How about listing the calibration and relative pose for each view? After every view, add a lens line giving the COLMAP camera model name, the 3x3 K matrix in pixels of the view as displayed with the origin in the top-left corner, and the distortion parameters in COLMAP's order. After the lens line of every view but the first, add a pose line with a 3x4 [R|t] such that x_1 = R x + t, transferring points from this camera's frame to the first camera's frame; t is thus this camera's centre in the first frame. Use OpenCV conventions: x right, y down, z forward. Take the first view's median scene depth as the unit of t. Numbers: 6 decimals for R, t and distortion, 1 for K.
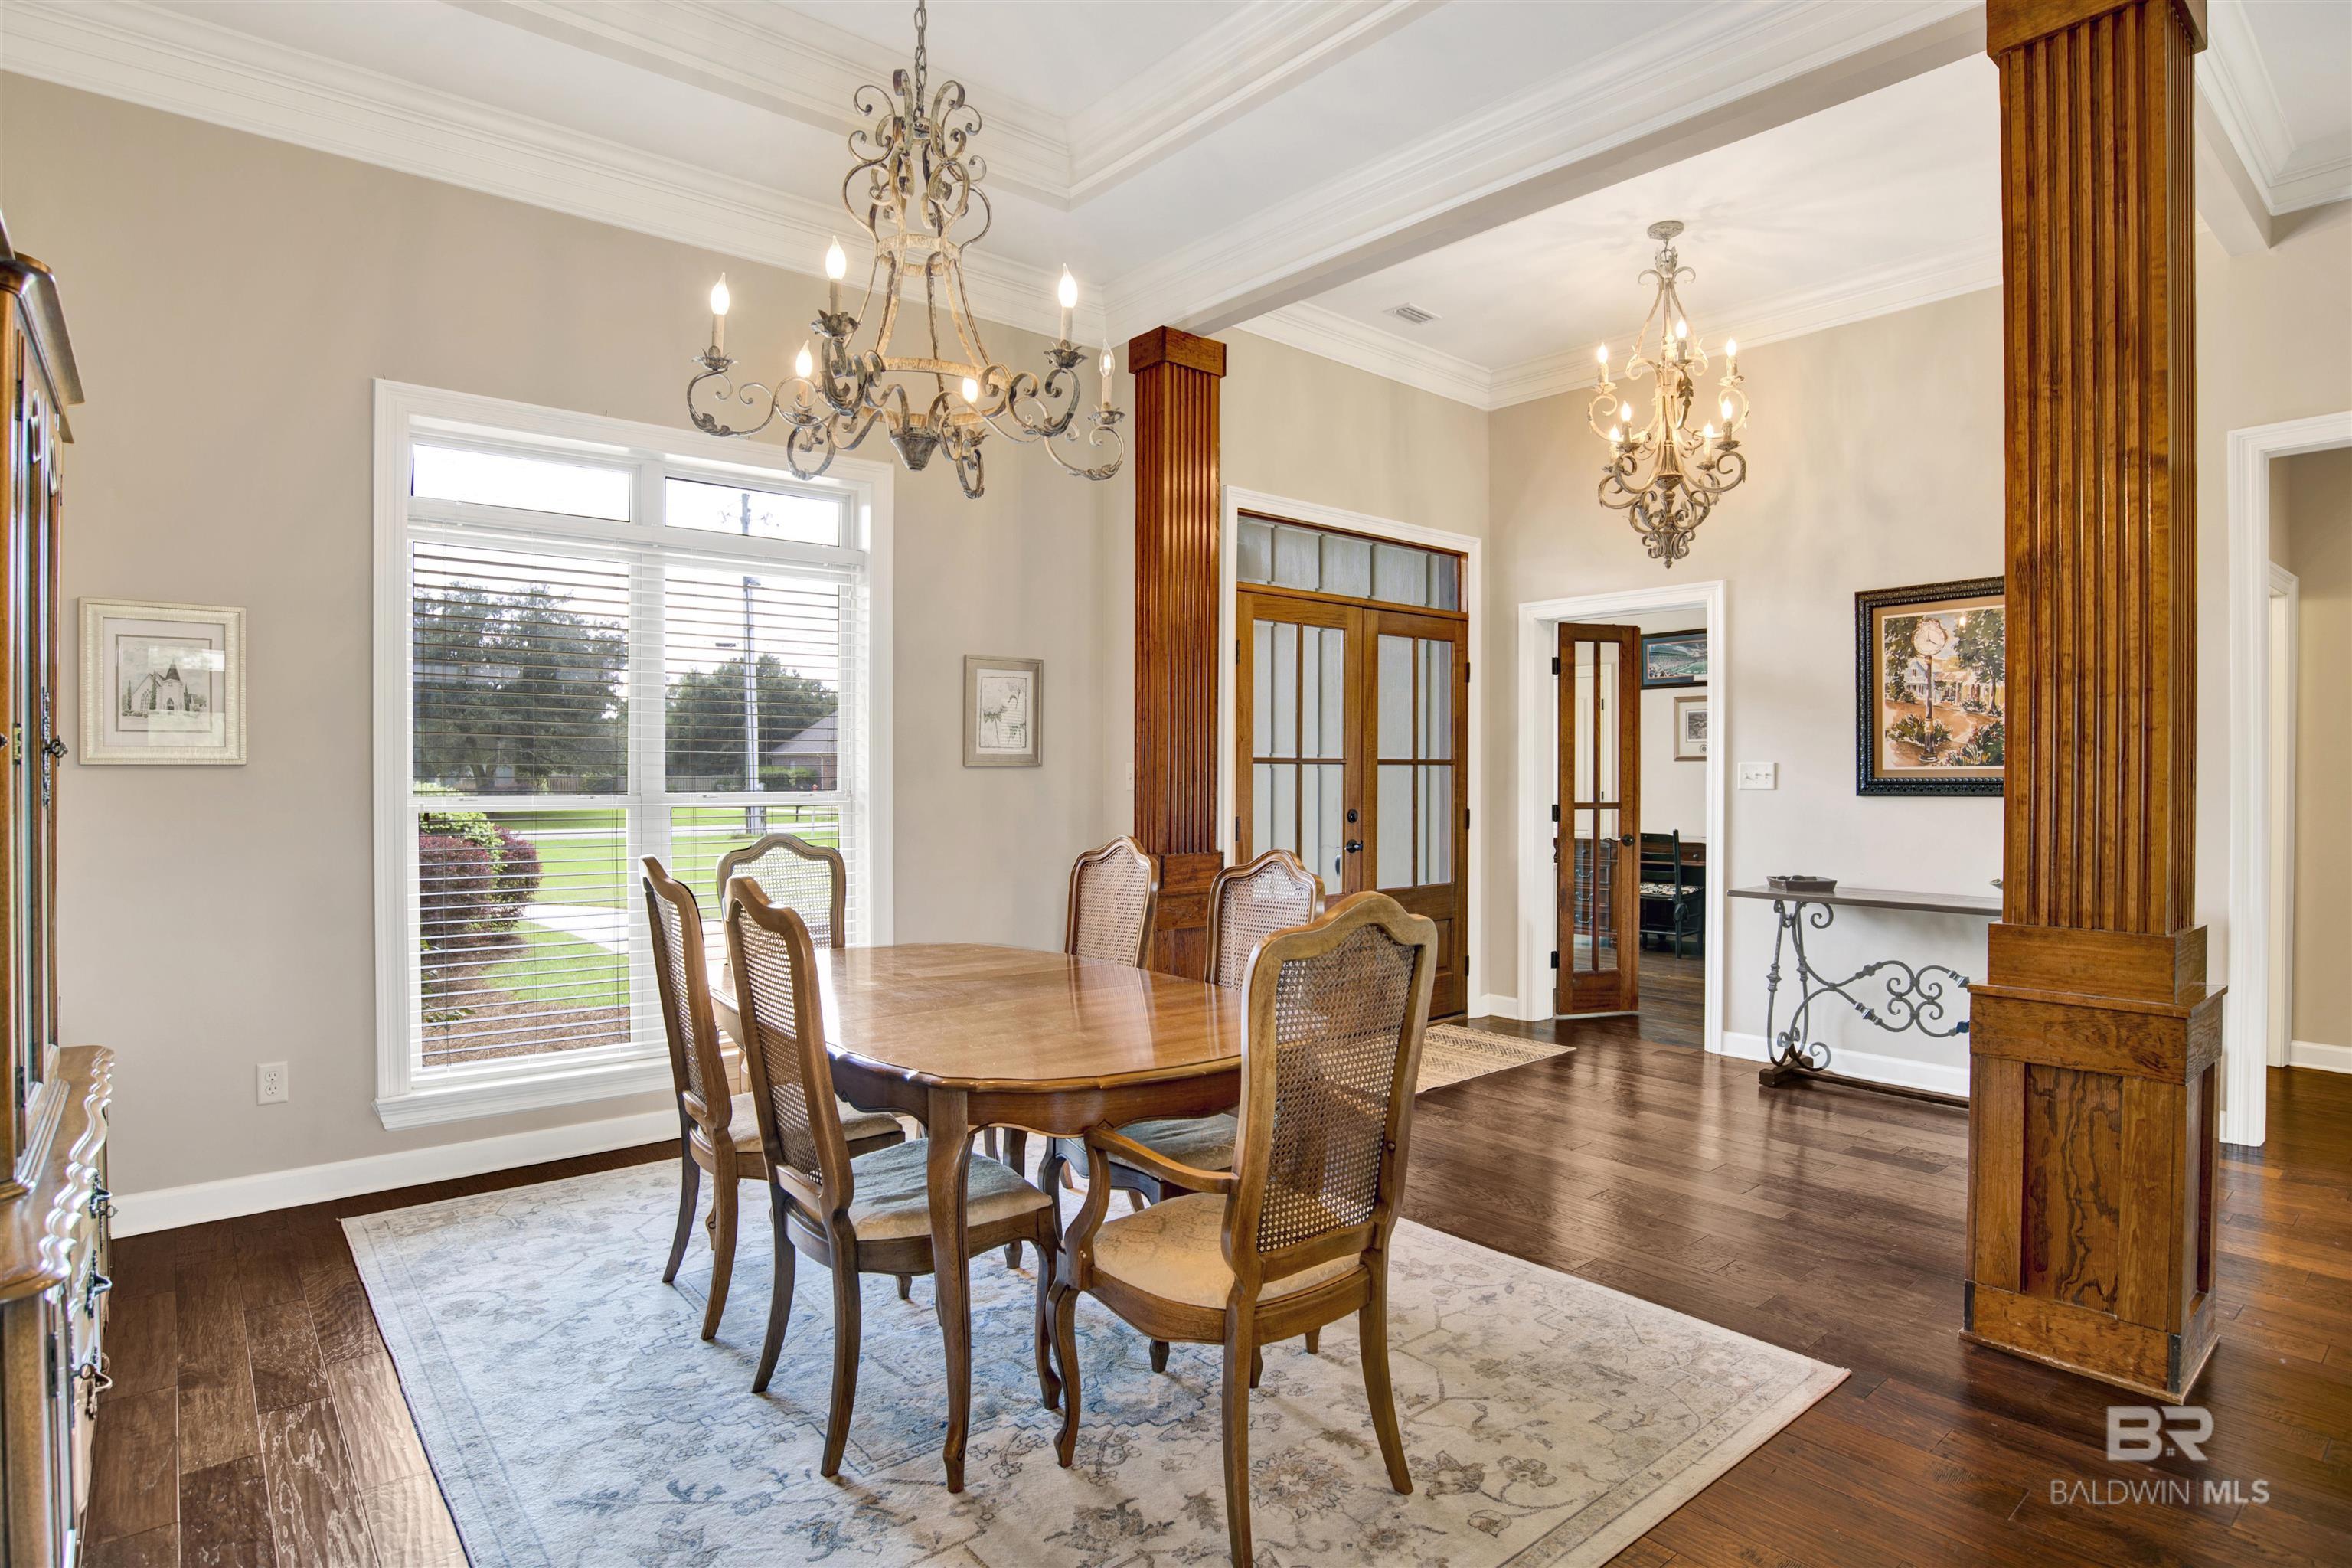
lens RADIAL K [[1234.9, 0, 1249.2], [0, 1234.9, 780.1], [0, 0, 1]] dist [-0.024354, 0.000282]
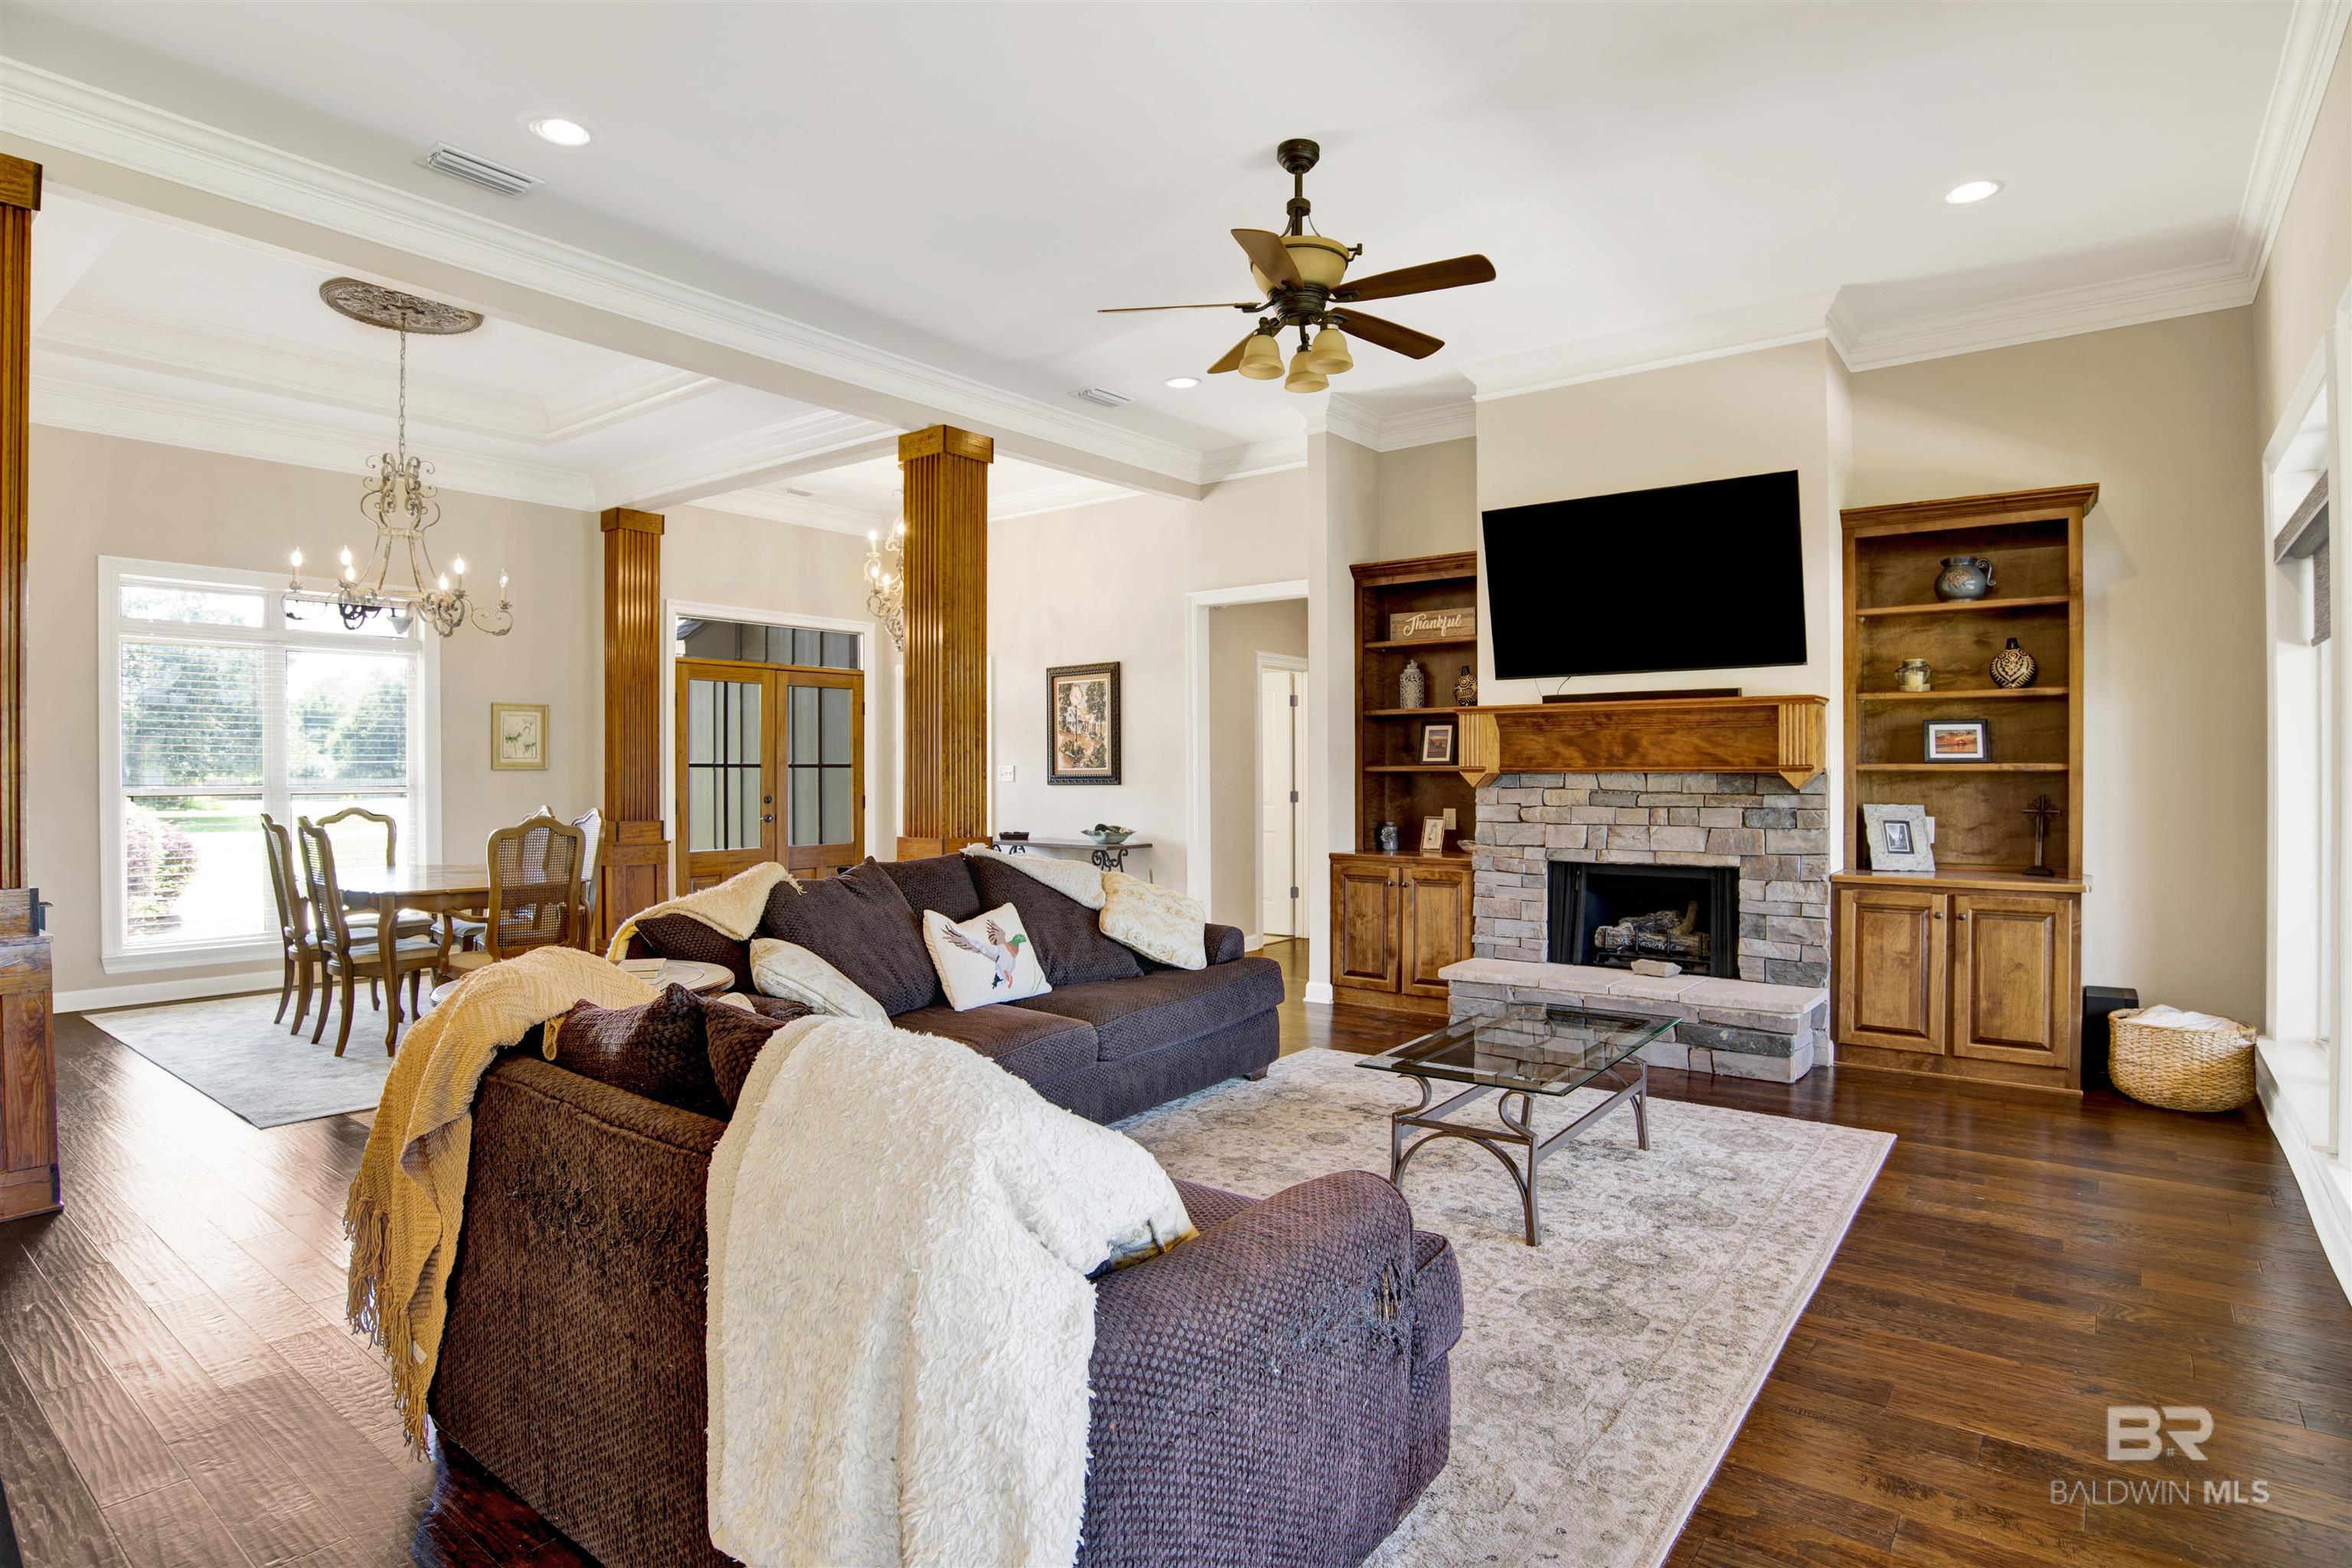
lens RADIAL K [[1234.9, 0, 1249.2], [0, 1234.9, 780.1], [0, 0, 1]] dist [-0.024354, 0.000282]
pose [[0.981351, -0.005188, 0.192157, 0.445573], [0.005557, 0.999984, -0.001385, 0.010263], [-0.192147, 0.002427, 0.981363, -0.795114]]
